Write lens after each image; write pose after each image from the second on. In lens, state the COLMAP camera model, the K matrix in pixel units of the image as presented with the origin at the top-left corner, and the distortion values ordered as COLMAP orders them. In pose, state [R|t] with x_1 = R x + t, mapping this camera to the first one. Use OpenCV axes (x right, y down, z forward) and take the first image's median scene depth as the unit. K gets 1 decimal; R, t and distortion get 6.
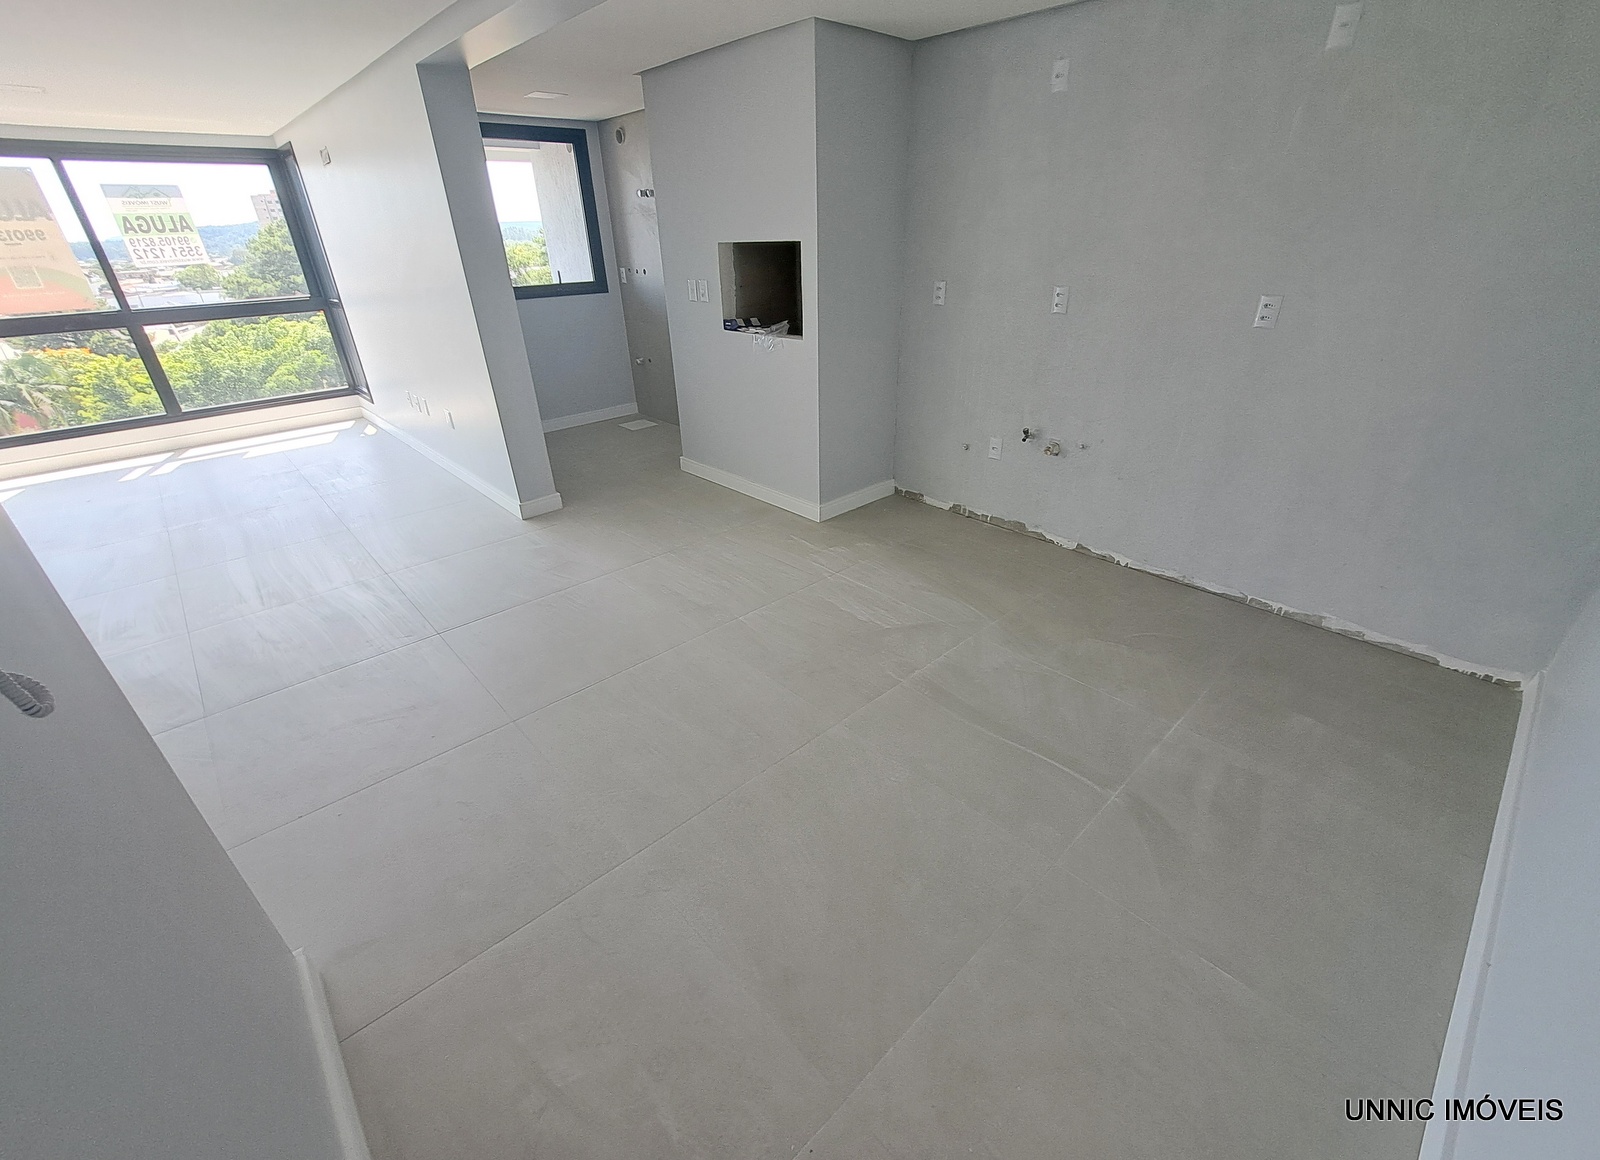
lens RADIAL K [[652.7, 0, 803.3], [0, 652.7, 596.1], [0, 0, 1]] dist [-0.012094, 0.002917]
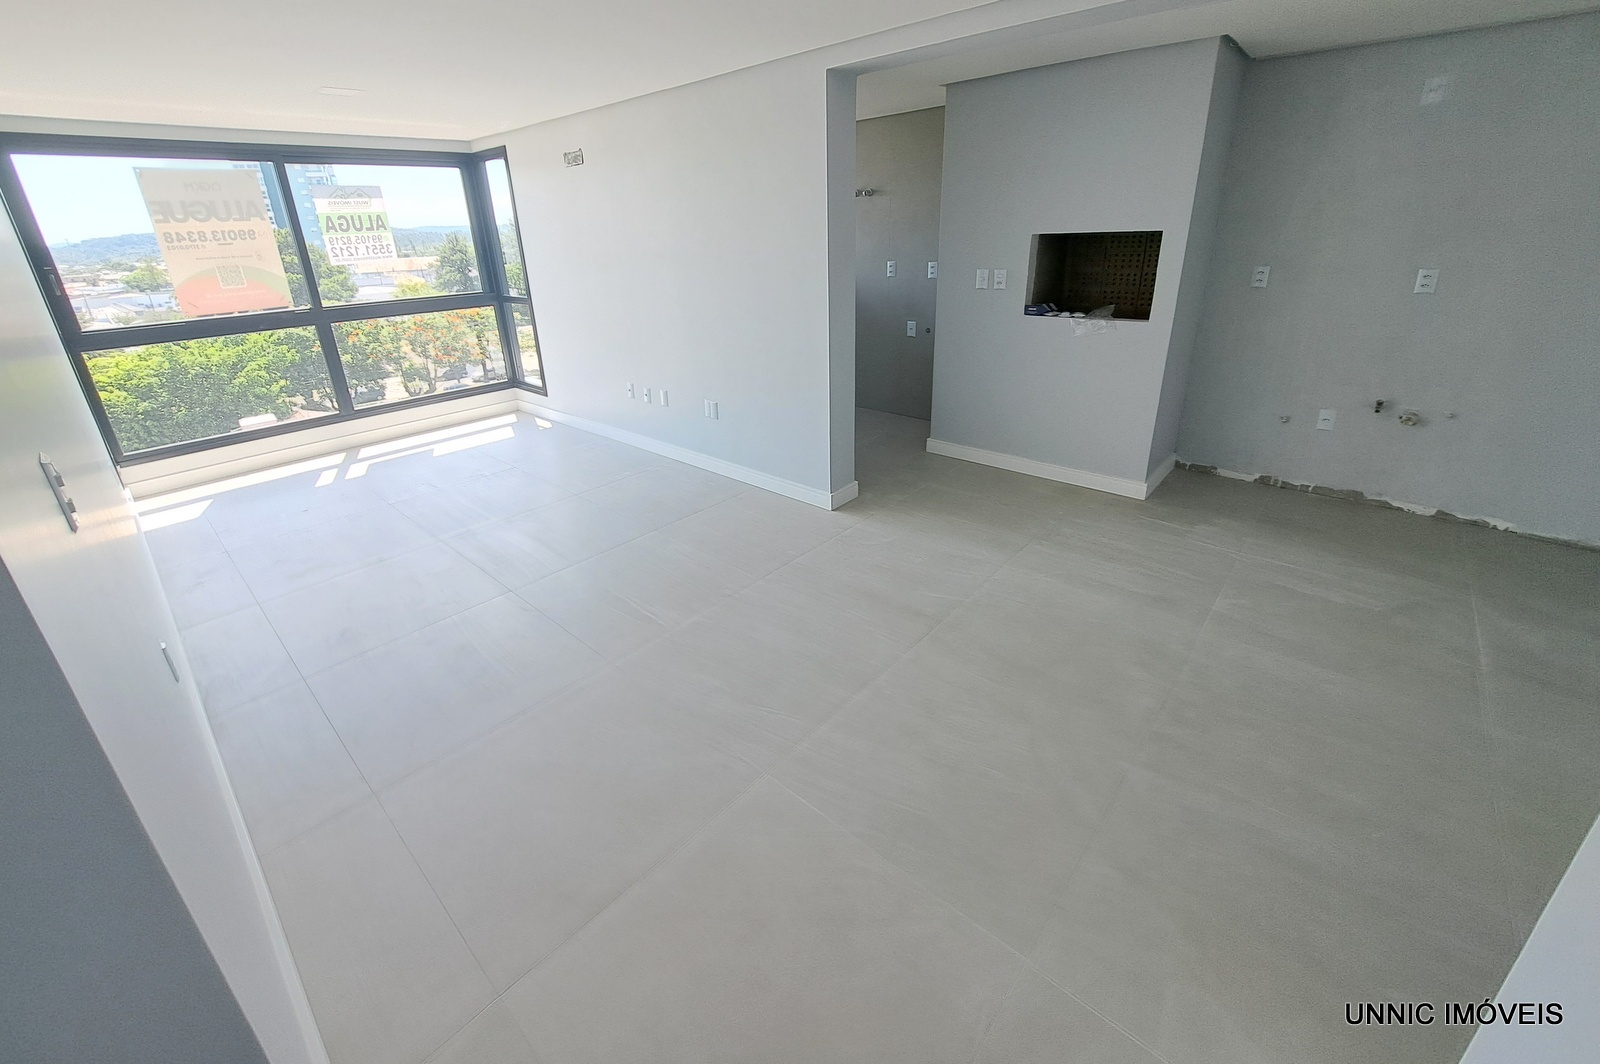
lens RADIAL K [[639.4, 0, 800.2], [0, 639.4, 465.8], [0, 0, 1]] dist [-0.010960, -0.000972]
pose [[0.996064, -0.039690, 0.079248, -0.430732], [0.051637, 0.986577, -0.154914, -0.032297], [-0.072036, 0.158397, 0.984744, 0.066950]]
